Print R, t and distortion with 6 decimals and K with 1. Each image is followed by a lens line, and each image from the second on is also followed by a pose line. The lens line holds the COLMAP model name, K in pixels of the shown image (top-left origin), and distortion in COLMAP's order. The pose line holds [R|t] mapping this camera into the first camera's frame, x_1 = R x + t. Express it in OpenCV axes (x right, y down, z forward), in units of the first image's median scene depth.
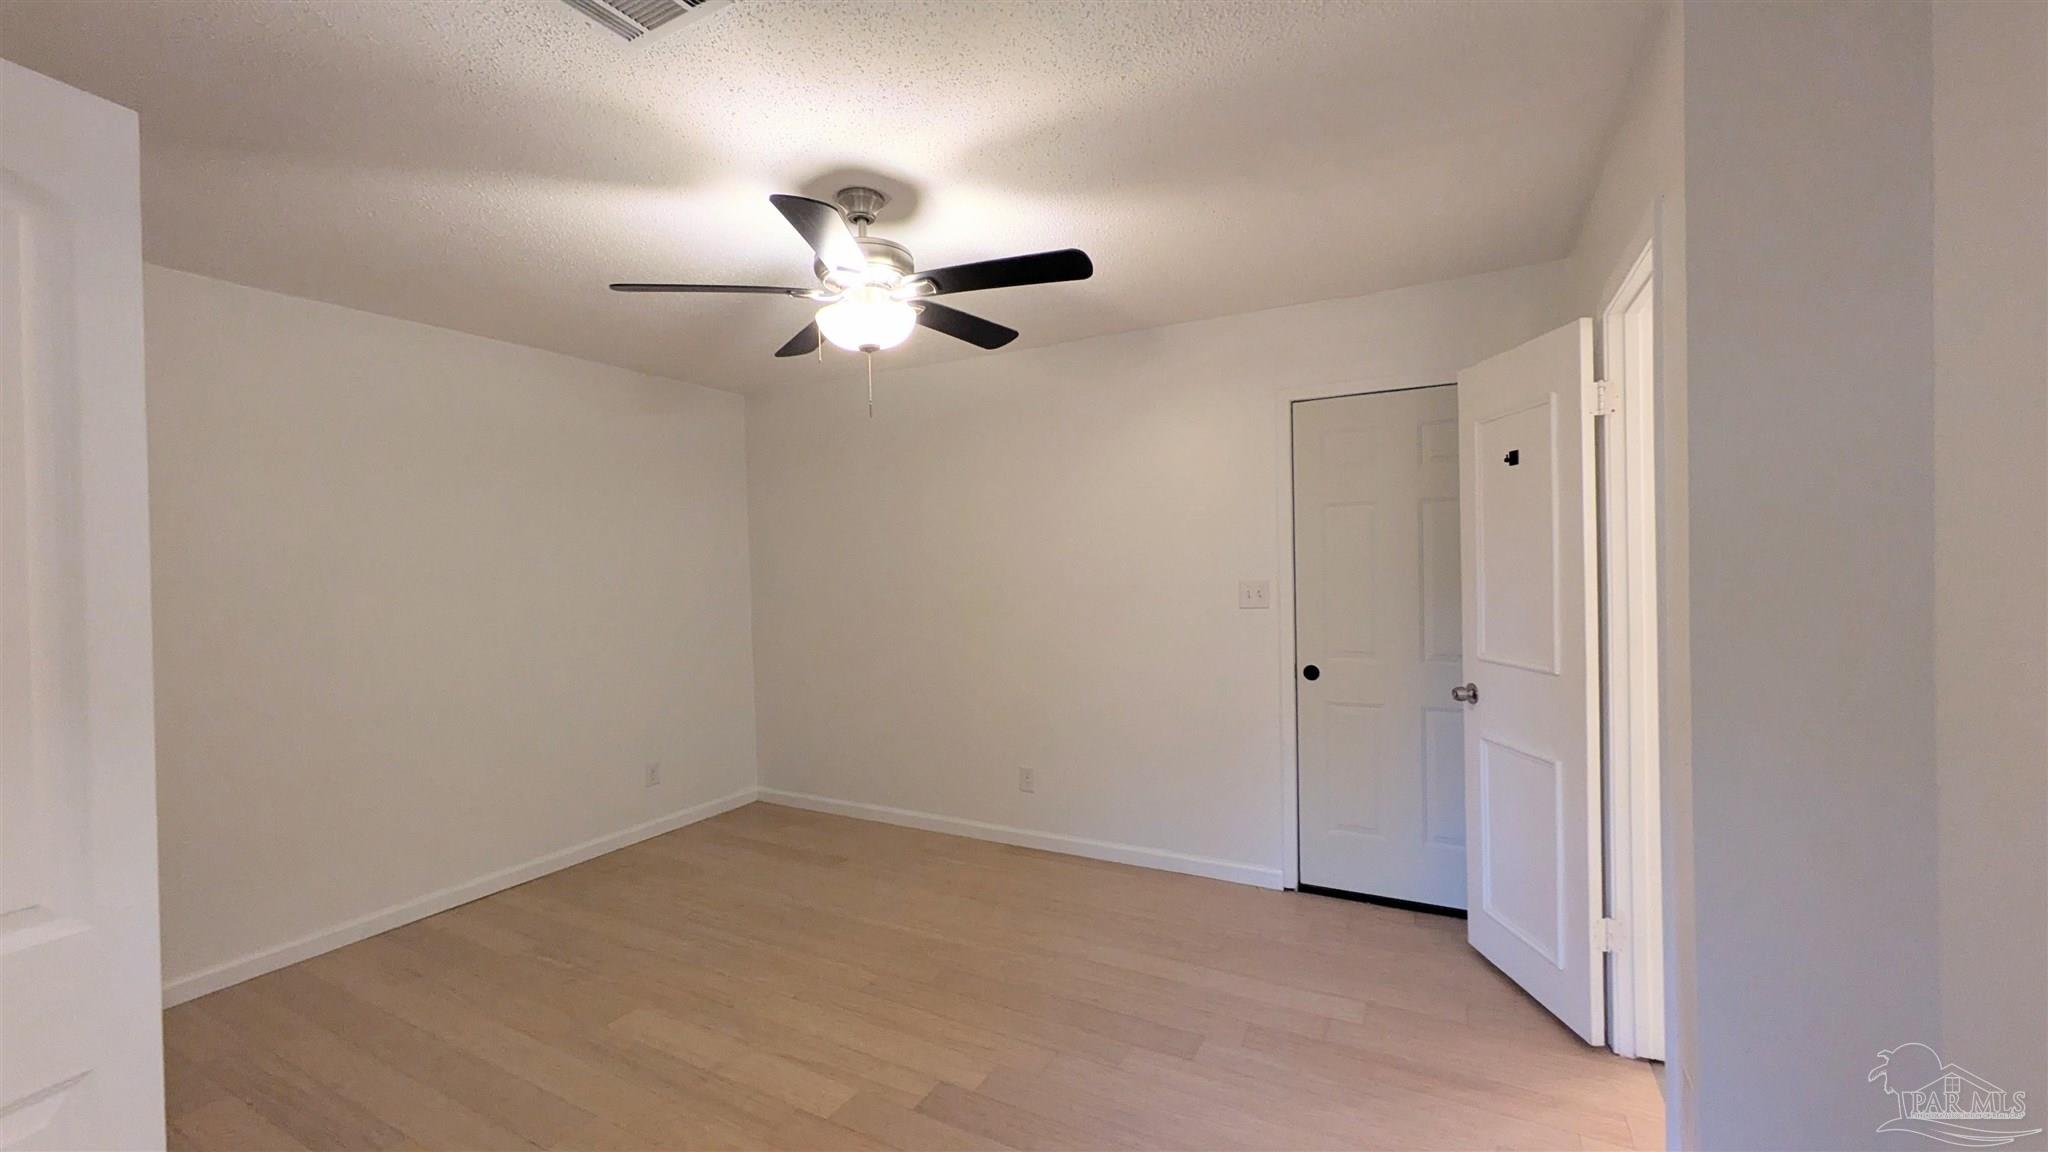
lens RADIAL K [[800.5, 0, 1027.3], [0, 800.5, 580.5], [0, 0, 1]] dist [0.000114, -0.000202]
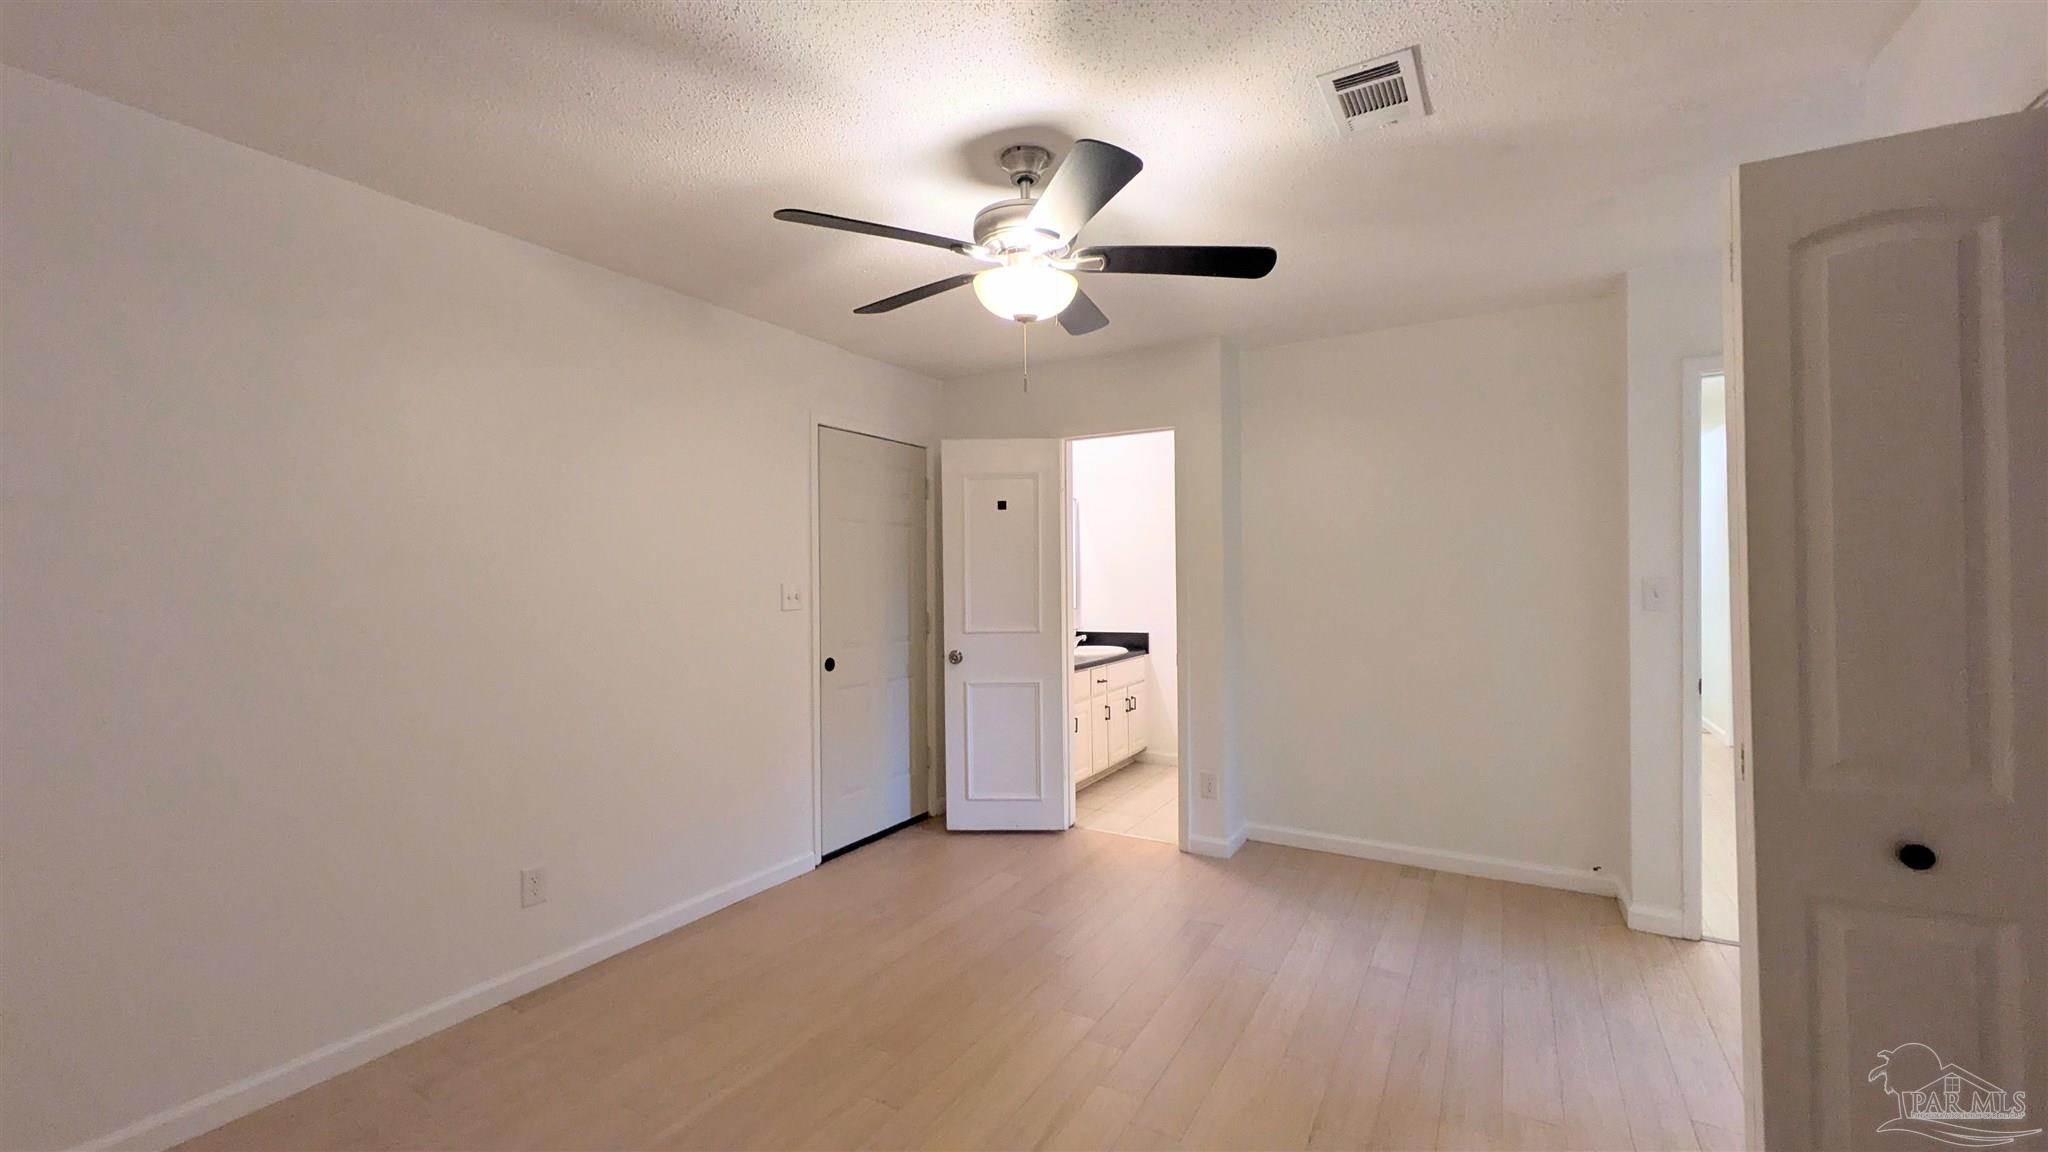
lens RADIAL K [[800.5, 0, 1027.3], [0, 800.5, 580.5], [0, 0, 1]] dist [0.000114, -0.000202]
pose [[0.051132, 0.013229, 0.998604, -0.904656], [0.030054, 0.999439, -0.014779, 0.023900], [-0.998240, 0.030768, 0.050706, 0.768196]]
